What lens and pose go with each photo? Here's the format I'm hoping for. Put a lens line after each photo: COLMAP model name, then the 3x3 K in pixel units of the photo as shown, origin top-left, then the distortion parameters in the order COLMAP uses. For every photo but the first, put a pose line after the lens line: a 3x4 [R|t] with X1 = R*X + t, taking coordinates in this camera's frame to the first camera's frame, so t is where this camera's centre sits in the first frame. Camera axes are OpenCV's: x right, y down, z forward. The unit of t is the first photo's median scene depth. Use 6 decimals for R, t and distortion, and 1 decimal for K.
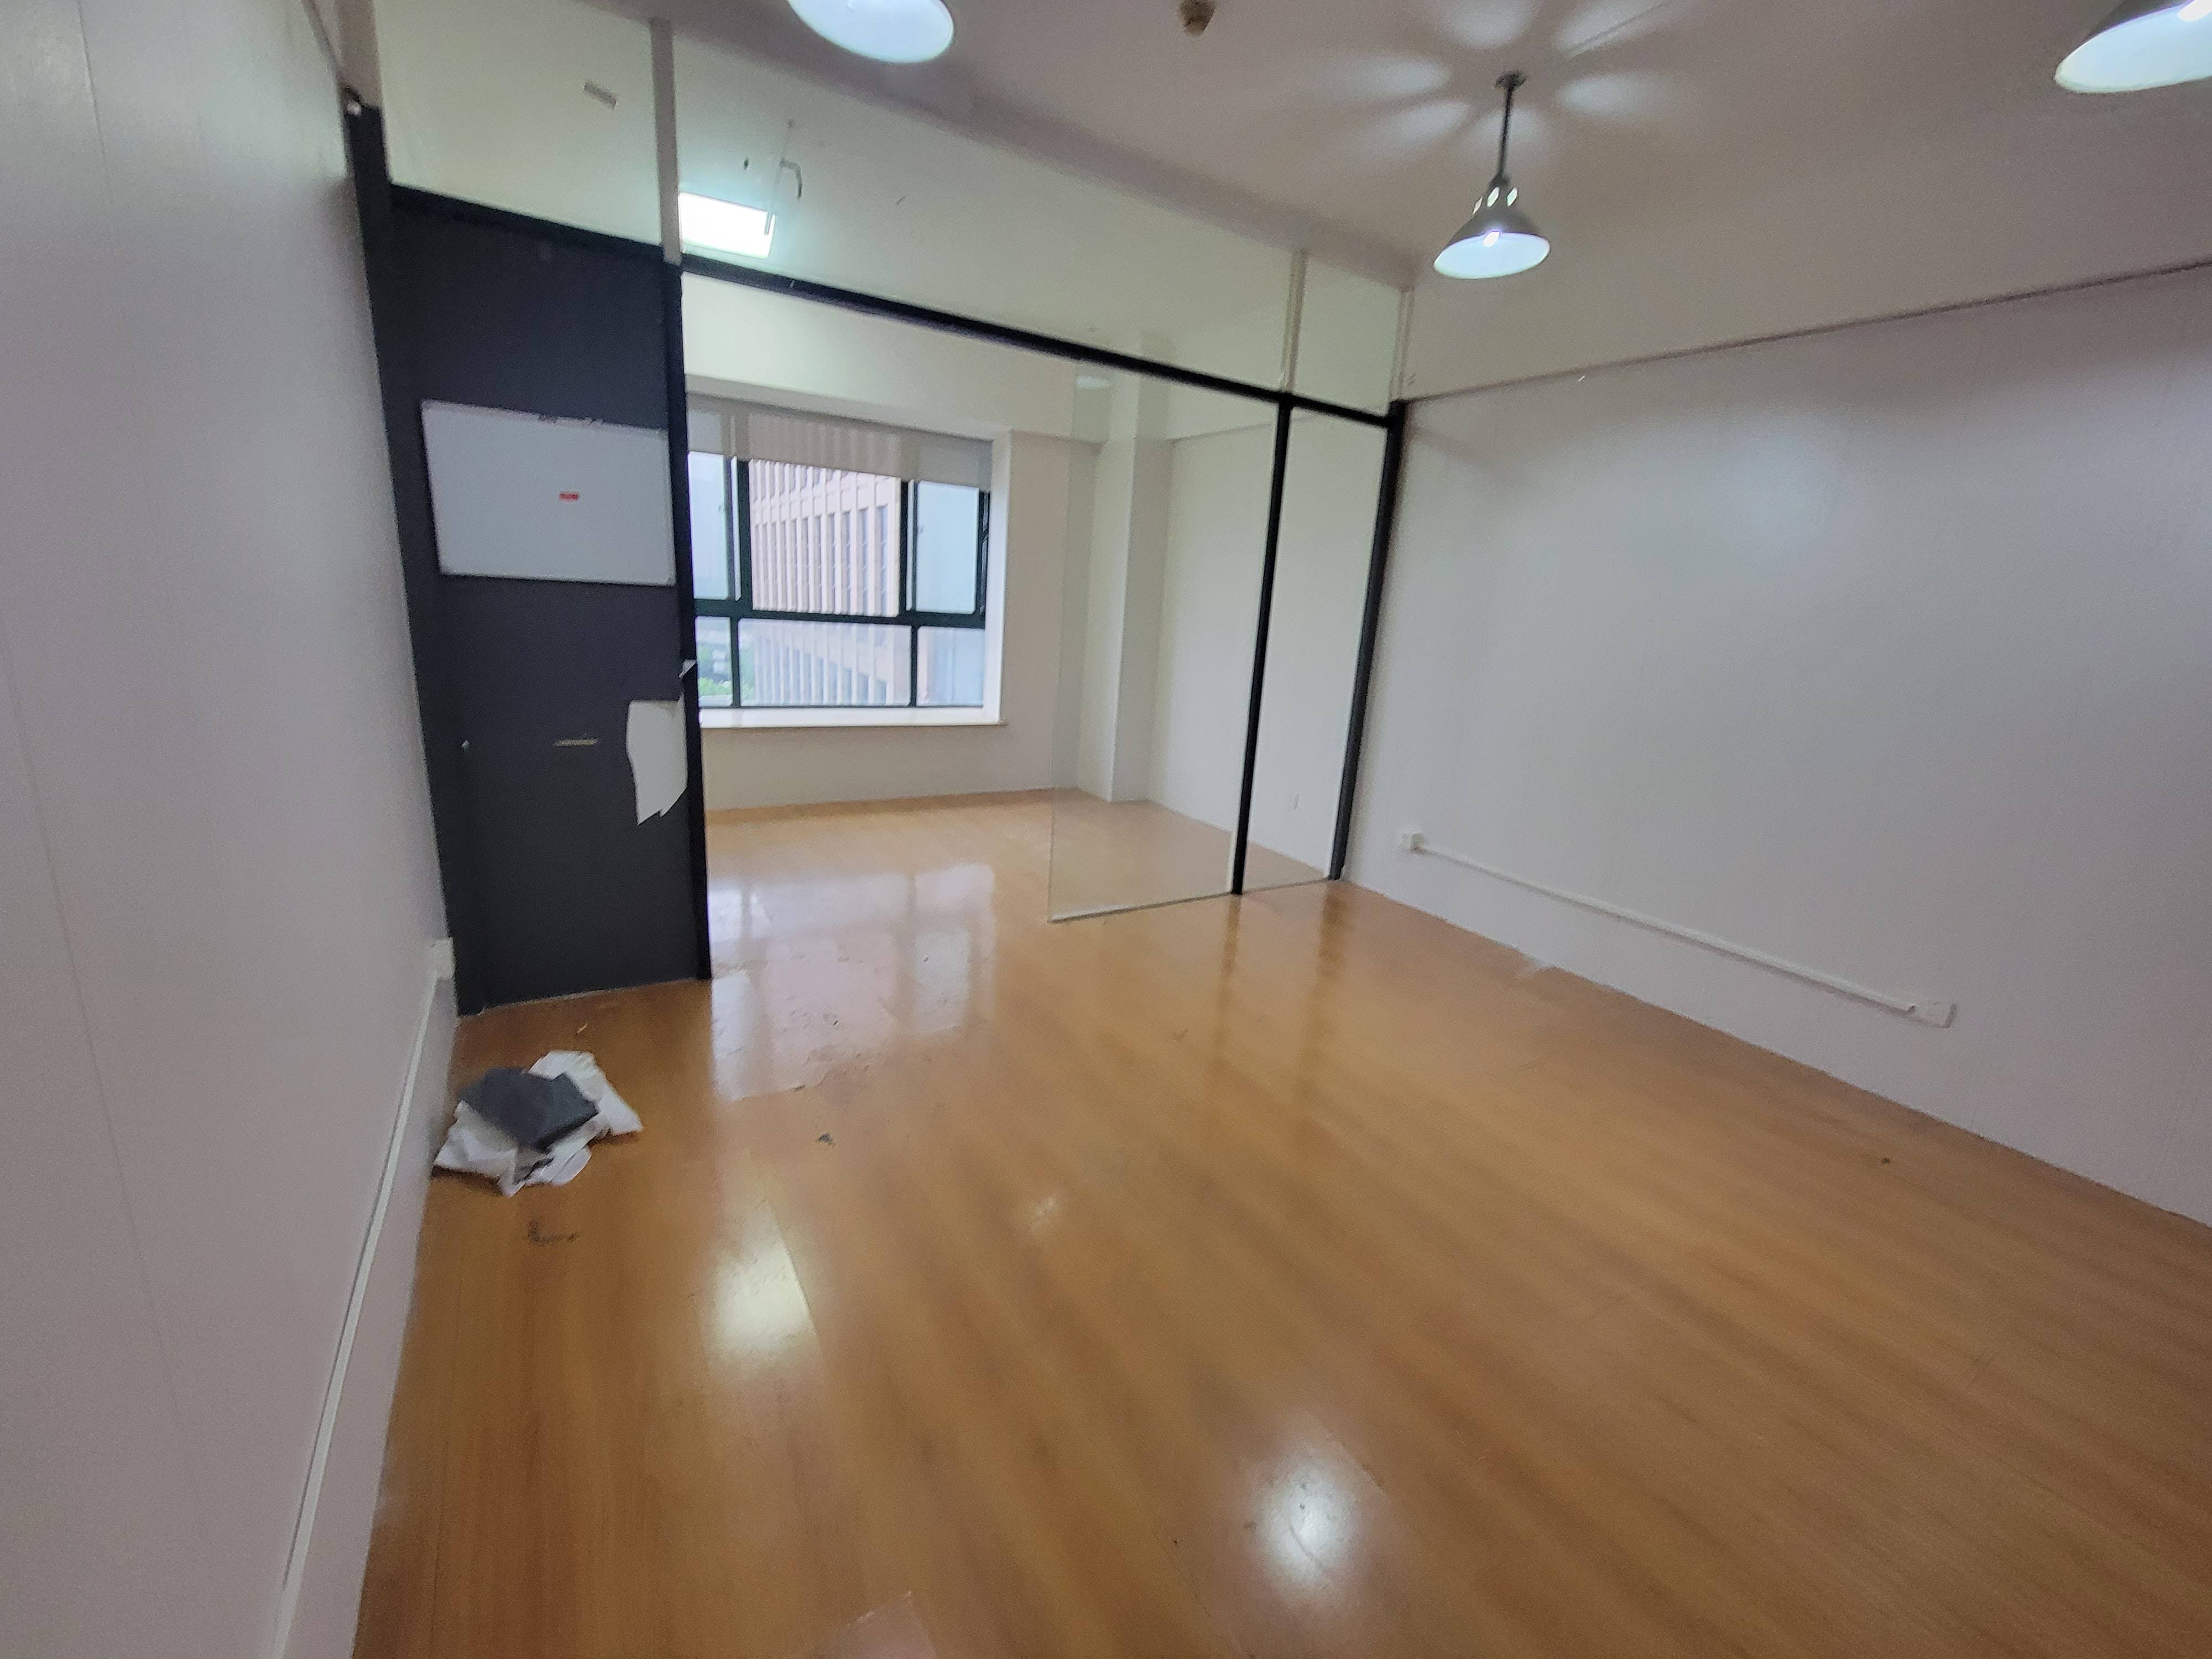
lens RADIAL K [[903.5, 0, 1106.0], [0, 903.5, 829.5], [0, 0, 1]] dist [0.000162, -0.000128]
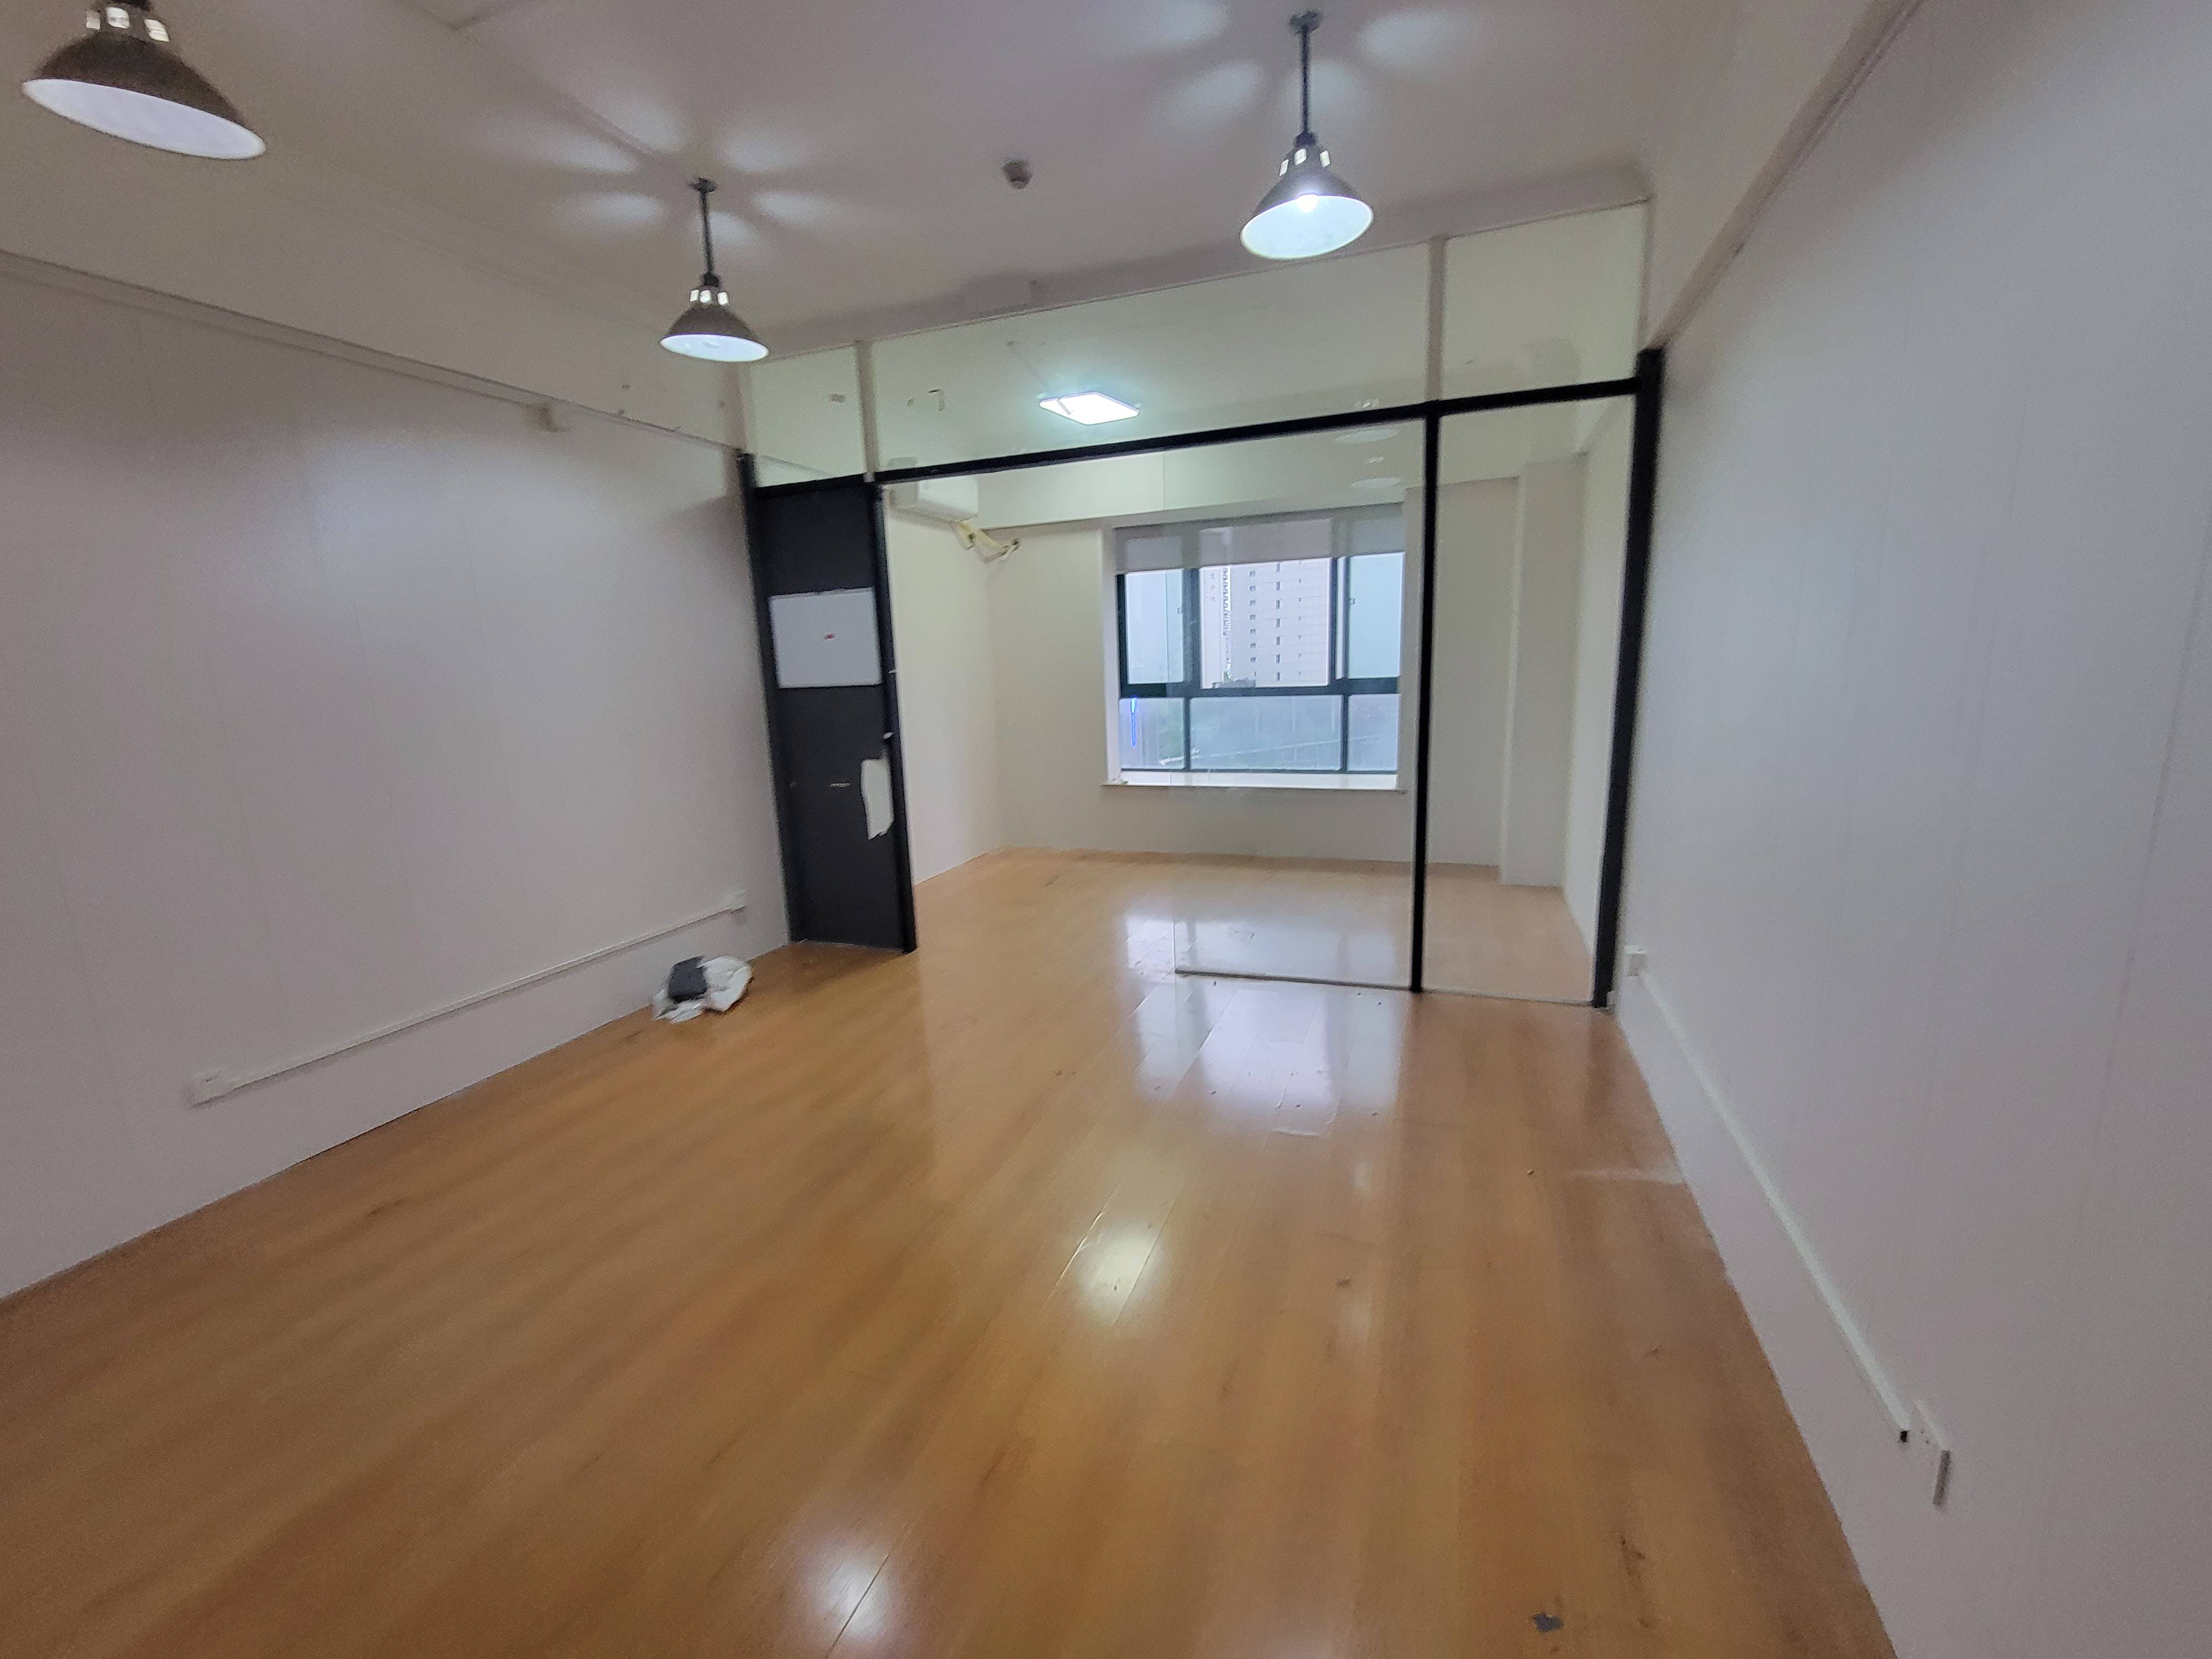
lens RADIAL K [[898.4, 0, 1102.0], [0, 898.4, 841.2], [0, 0, 1]] dist [-0.006679, -0.000613]
pose [[0.614944, 0.068036, -0.785631, 0.649741], [-0.120403, 0.992691, -0.008277, -0.026834], [0.779325, 0.099682, 0.618641, 0.258000]]
